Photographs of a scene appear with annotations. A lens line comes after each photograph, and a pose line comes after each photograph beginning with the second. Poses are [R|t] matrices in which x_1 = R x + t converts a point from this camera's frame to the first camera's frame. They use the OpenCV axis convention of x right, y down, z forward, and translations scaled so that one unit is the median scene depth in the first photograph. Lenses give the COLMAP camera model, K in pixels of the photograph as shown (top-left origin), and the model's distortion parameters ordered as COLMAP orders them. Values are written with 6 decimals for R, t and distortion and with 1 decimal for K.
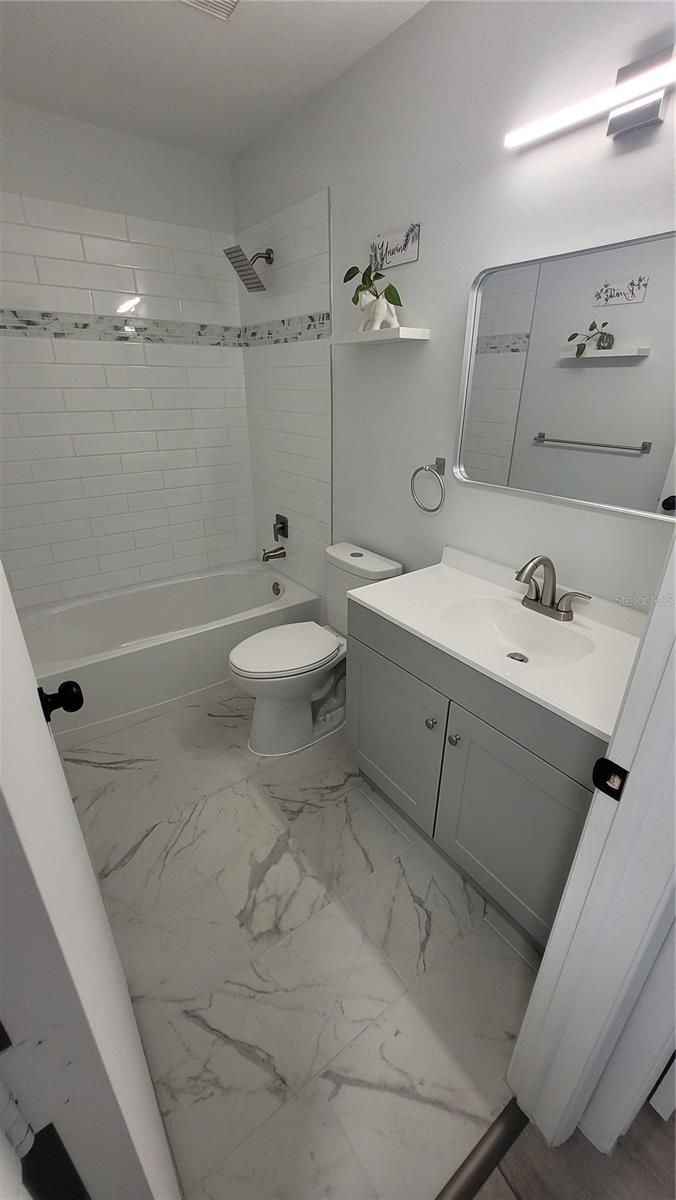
lens RADIAL K [[475.8, 0, 335.5], [0, 475.8, 598.0], [0, 0, 1]] dist [-0.001267, -0.000046]
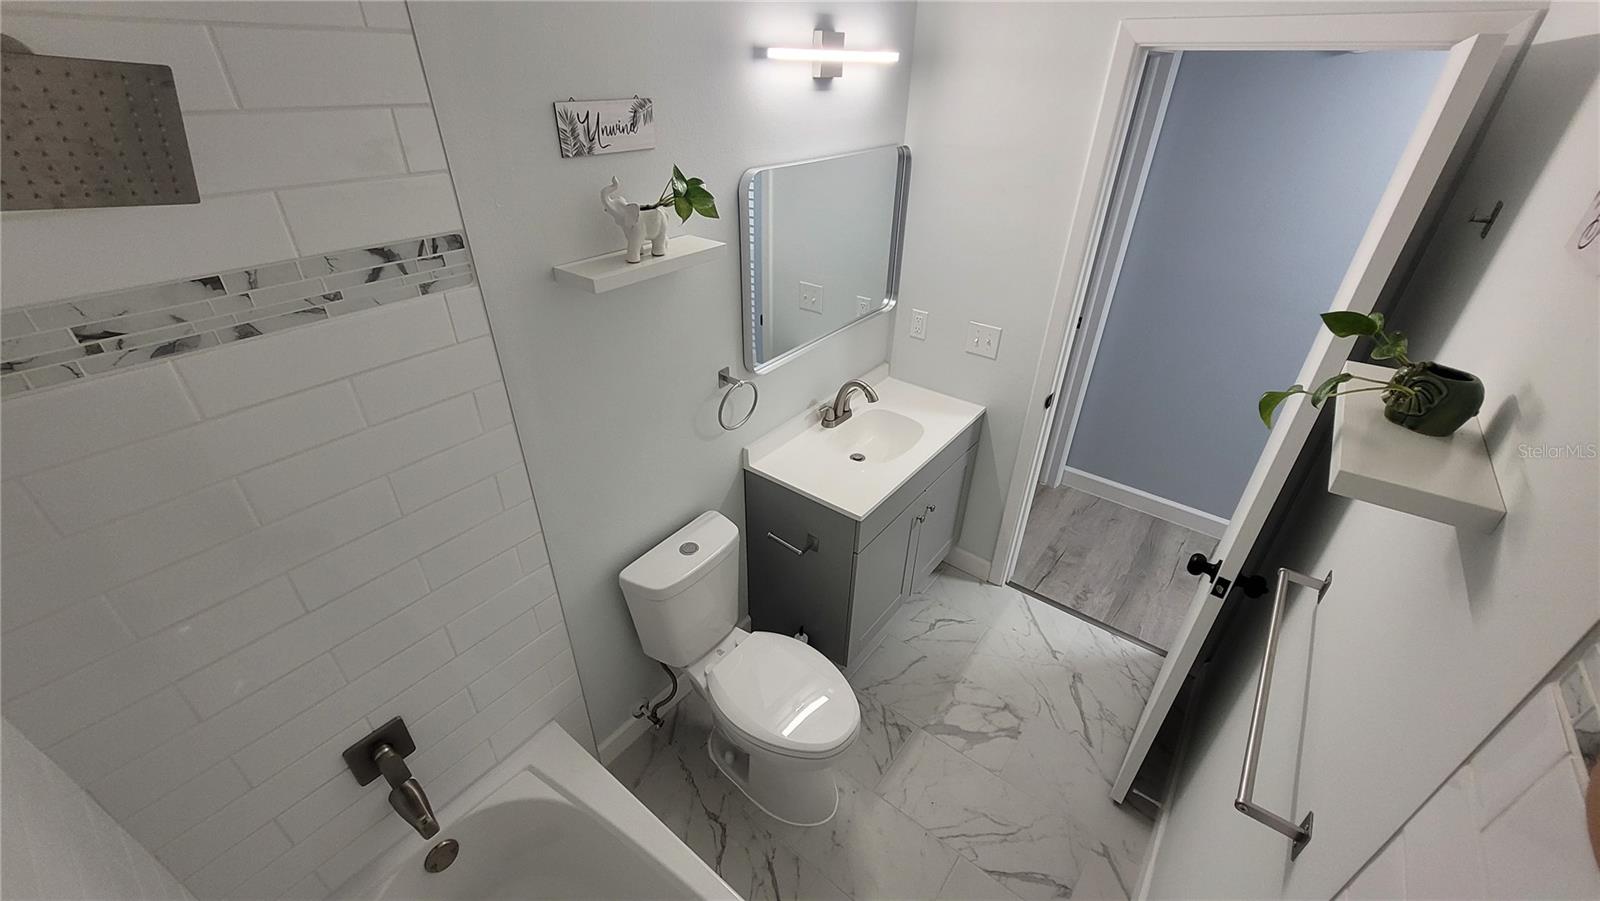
lens RADIAL K [[634.3, 0, 795.3], [0, 634.3, 452.1], [0, 0, 1]] dist [-0.001267, -0.000046]
pose [[-0.277481, -0.513468, 0.812007, -0.825098], [0.382762, 0.716137, 0.583644, -0.817992], [-0.881191, 0.472755, -0.002178, 0.988749]]
